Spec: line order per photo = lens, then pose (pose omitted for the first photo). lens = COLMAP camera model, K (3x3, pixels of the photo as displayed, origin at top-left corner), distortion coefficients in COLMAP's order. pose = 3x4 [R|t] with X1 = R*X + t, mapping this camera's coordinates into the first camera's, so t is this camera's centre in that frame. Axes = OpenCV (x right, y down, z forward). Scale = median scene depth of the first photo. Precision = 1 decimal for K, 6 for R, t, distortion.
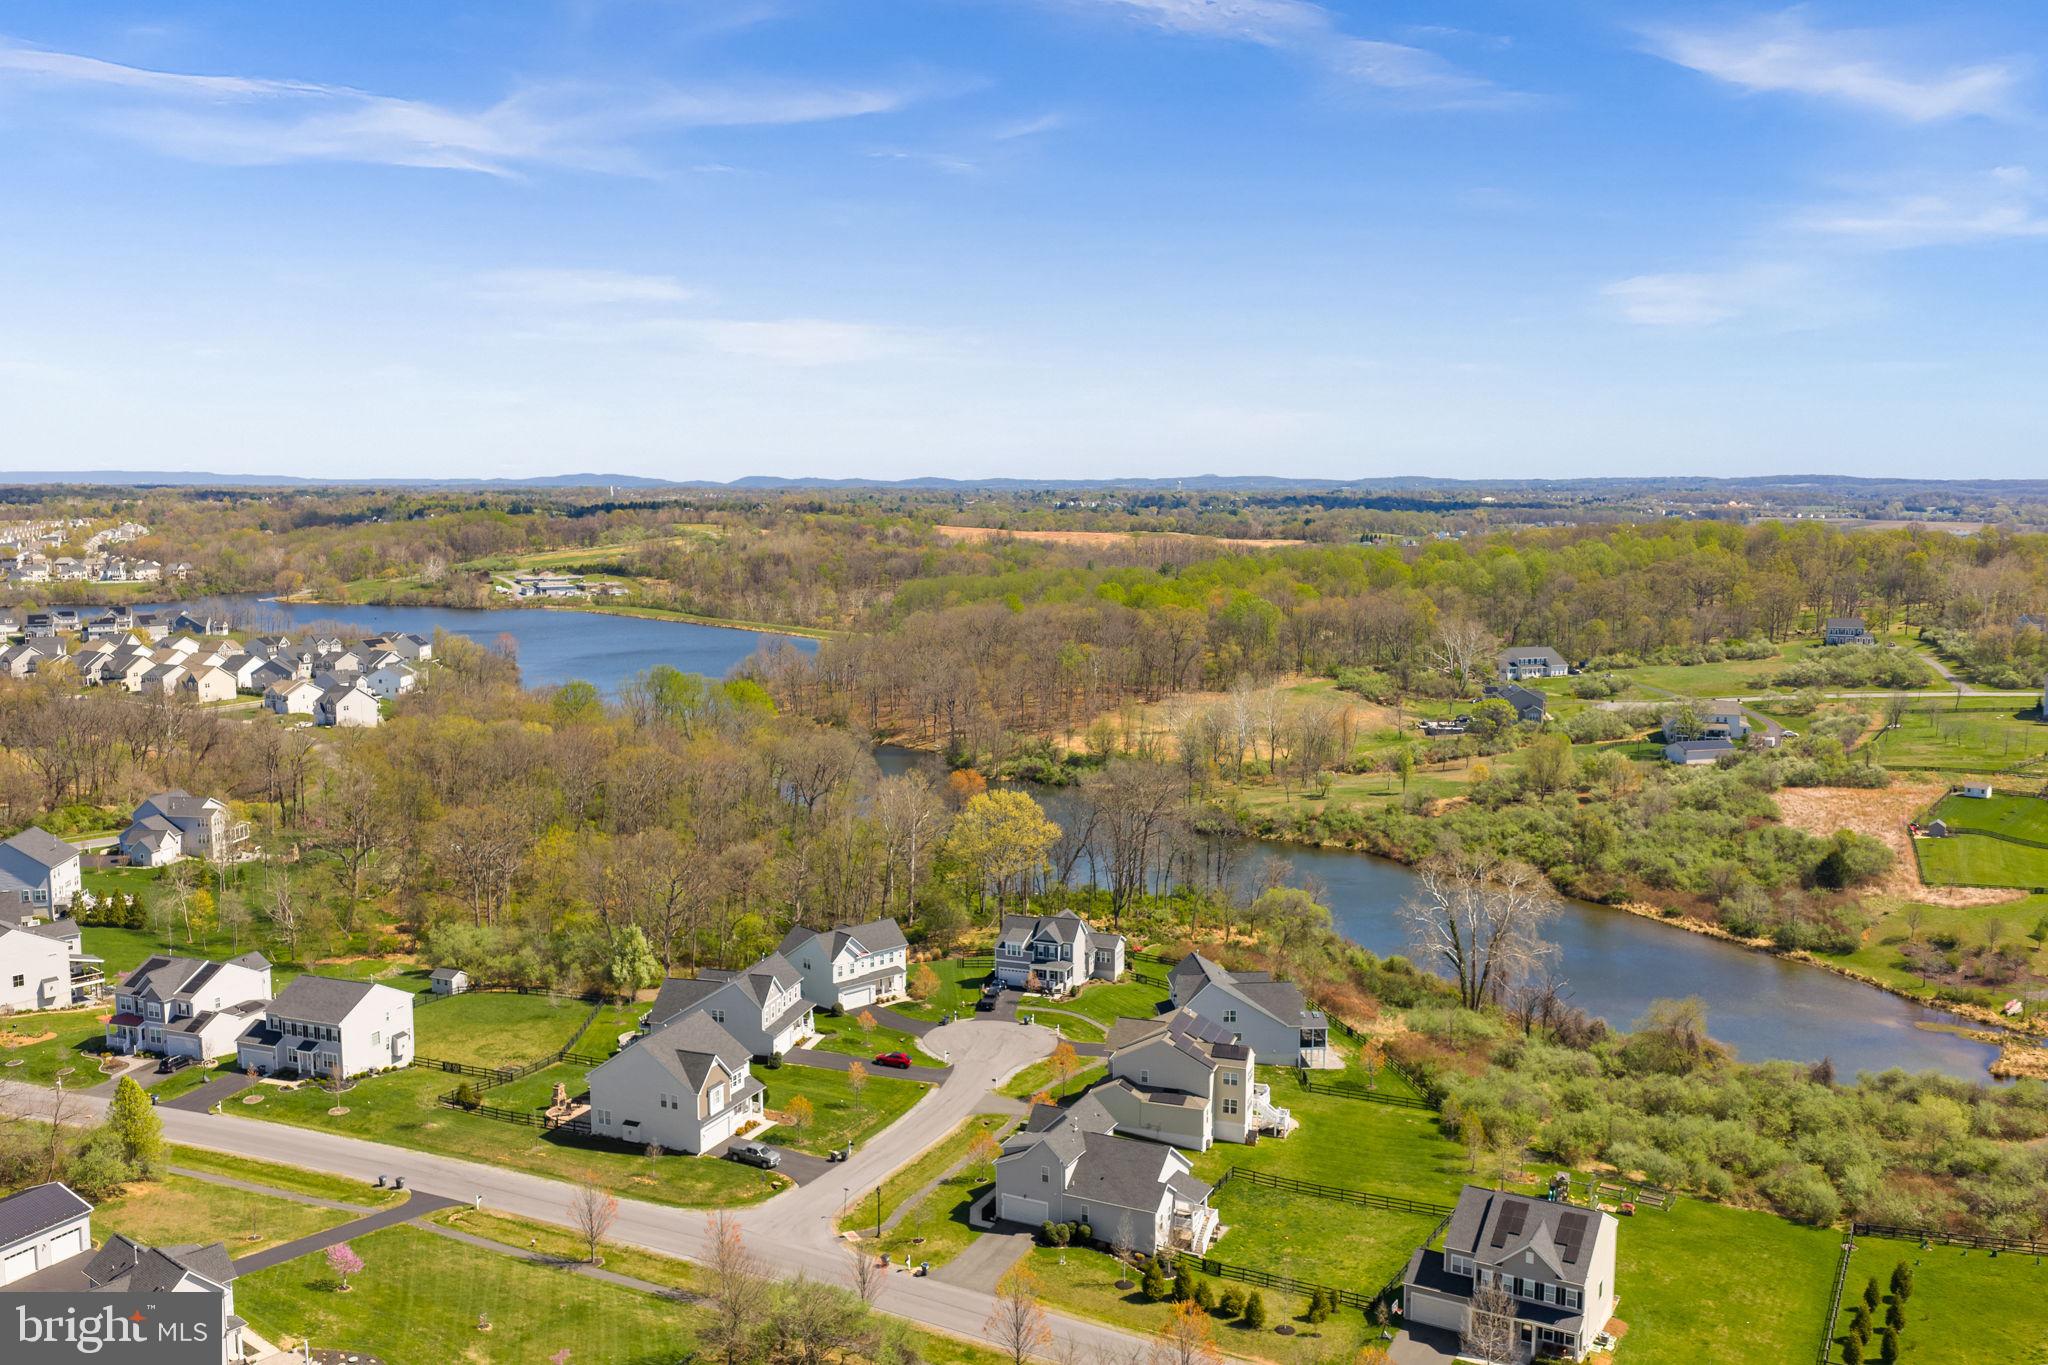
lens RADIAL K [[1695.2, 0, 1028.0], [0, 1695.2, 687.4], [0, 0, 1]] dist [0.015139, -0.025173]
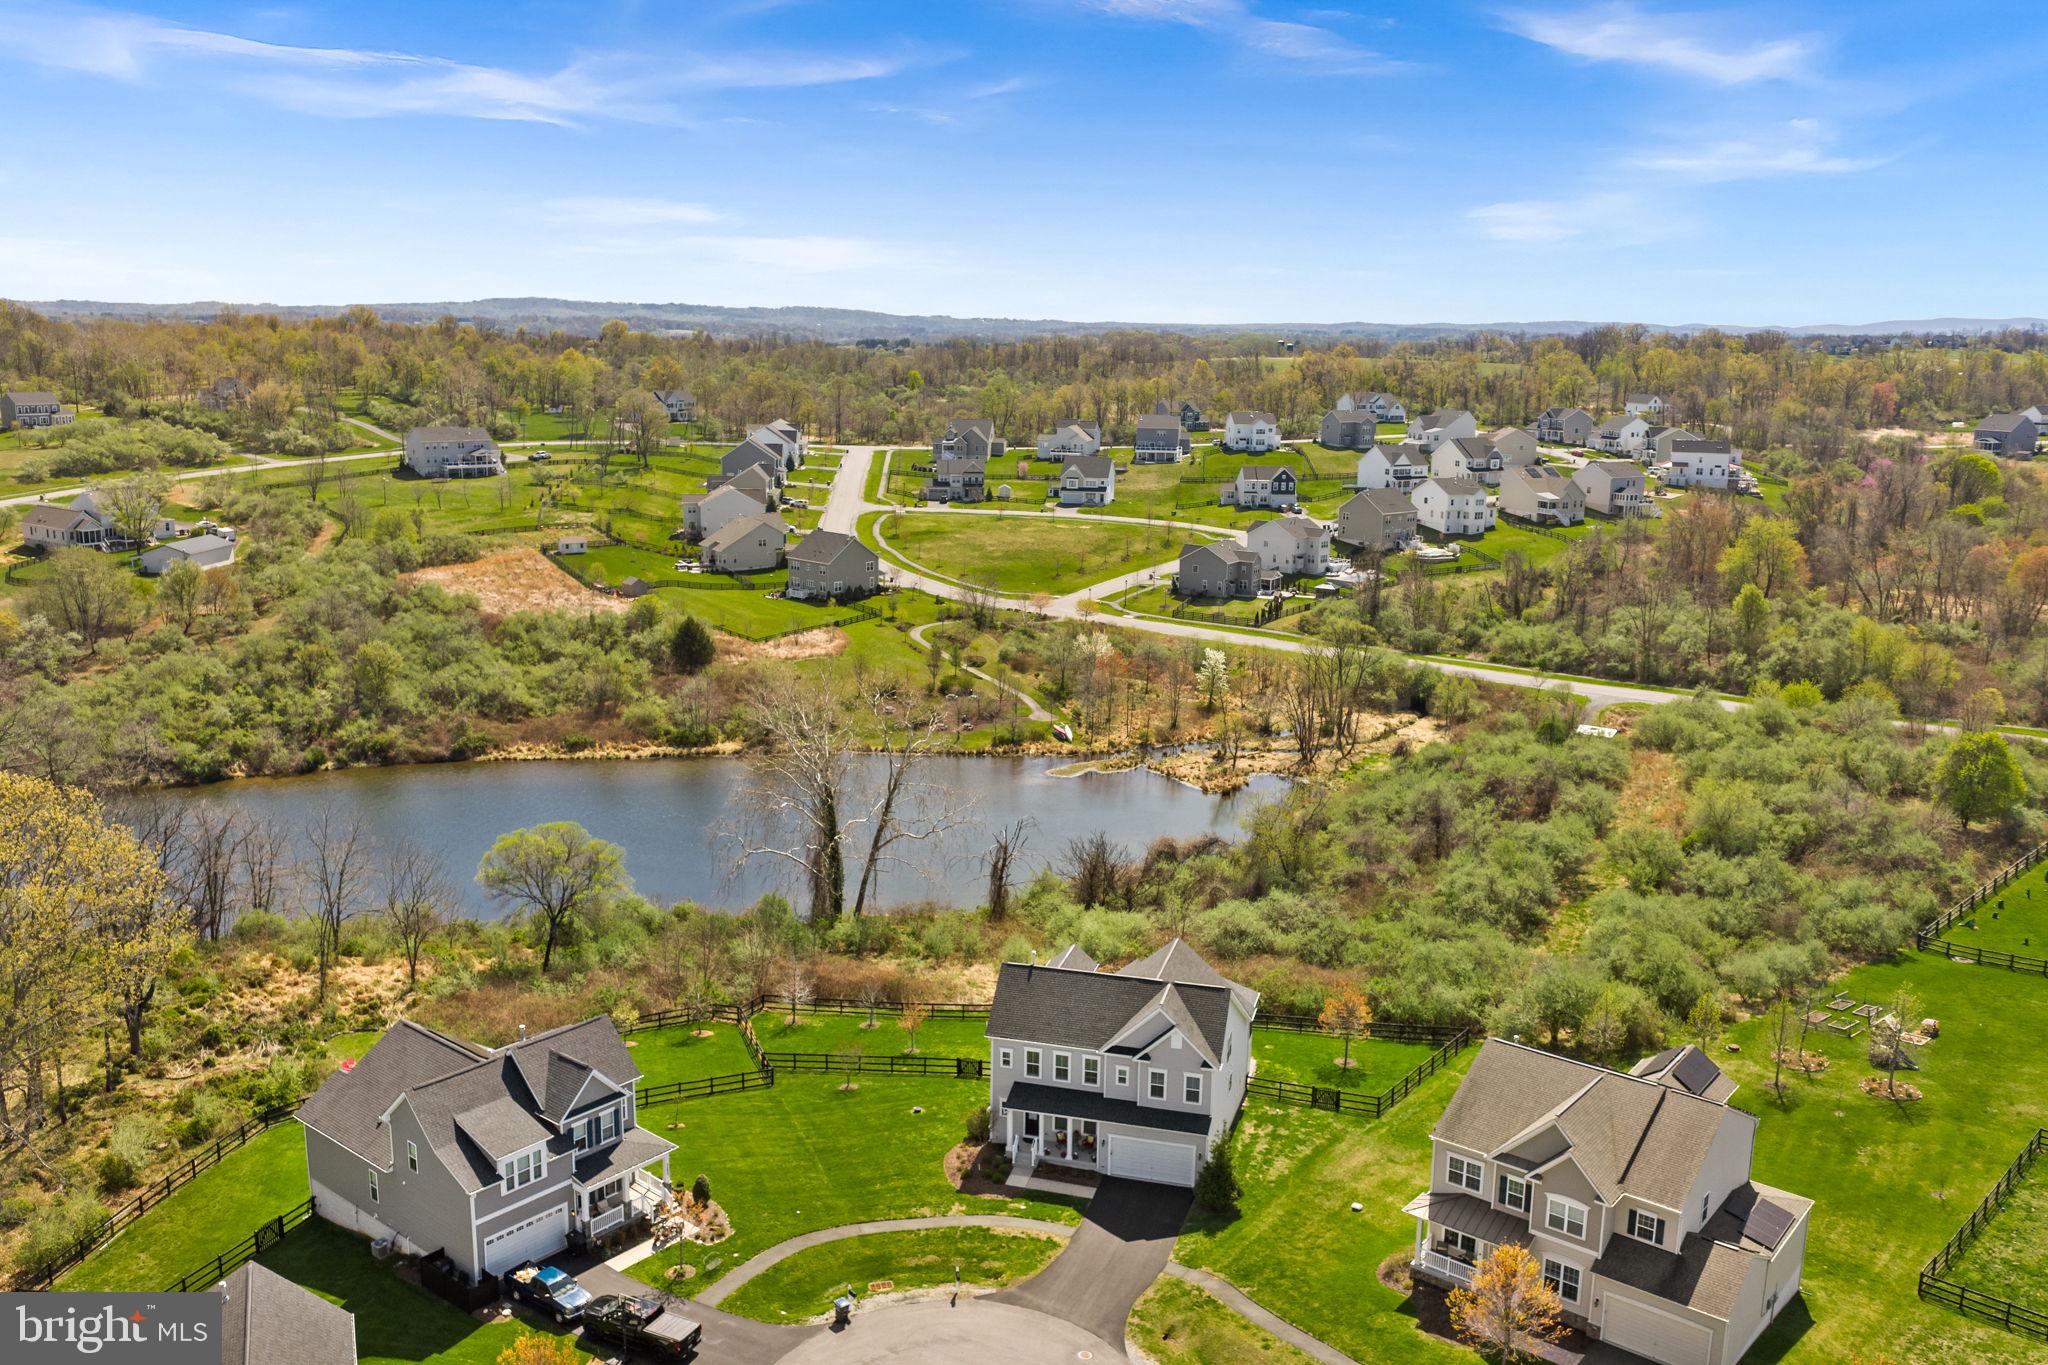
lens RADIAL K [[1691.1, 0, 1027.9], [0, 1691.1, 690.4], [0, 0, 1]] dist [0.034867, -0.075364]
pose [[0.336715, -0.198541, 0.920437, -0.176879], [0.101626, 0.979470, 0.174098, 0.006744], [-0.936106, 0.034919, 0.349979, 0.510122]]
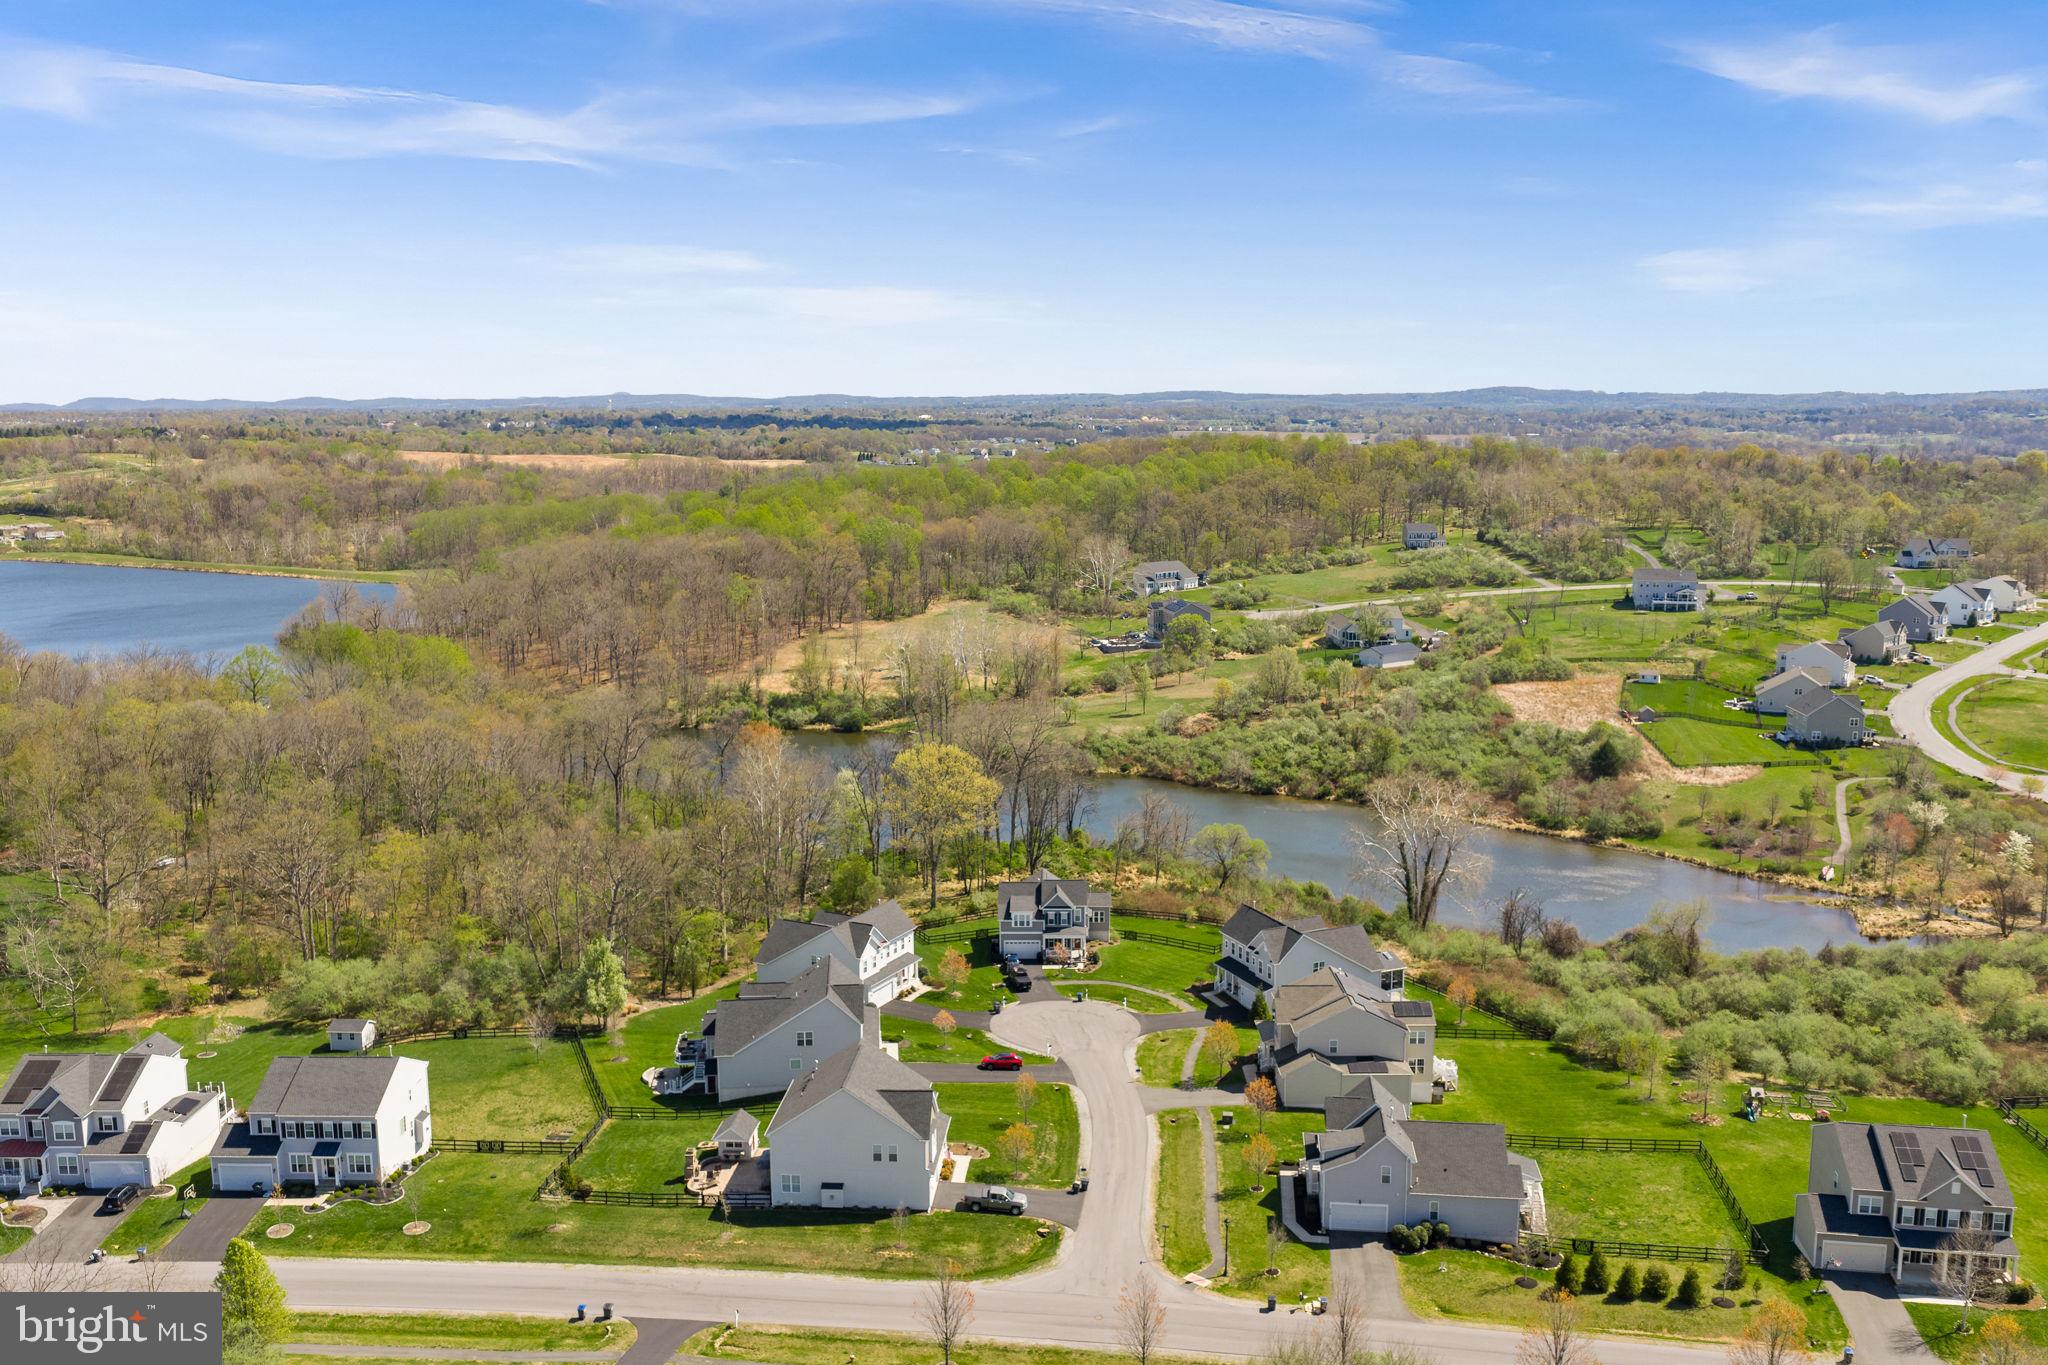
lens RADIAL K [[1695.2, 0, 1028.0], [0, 1695.2, 687.4], [0, 0, 1]] dist [0.015139, -0.025173]
pose [[0.942985, -0.062334, 0.326945, -0.192446], [0.046839, 0.997384, 0.055063, -0.012744], [-0.329522, -0.036610, 0.943438, 0.095400]]
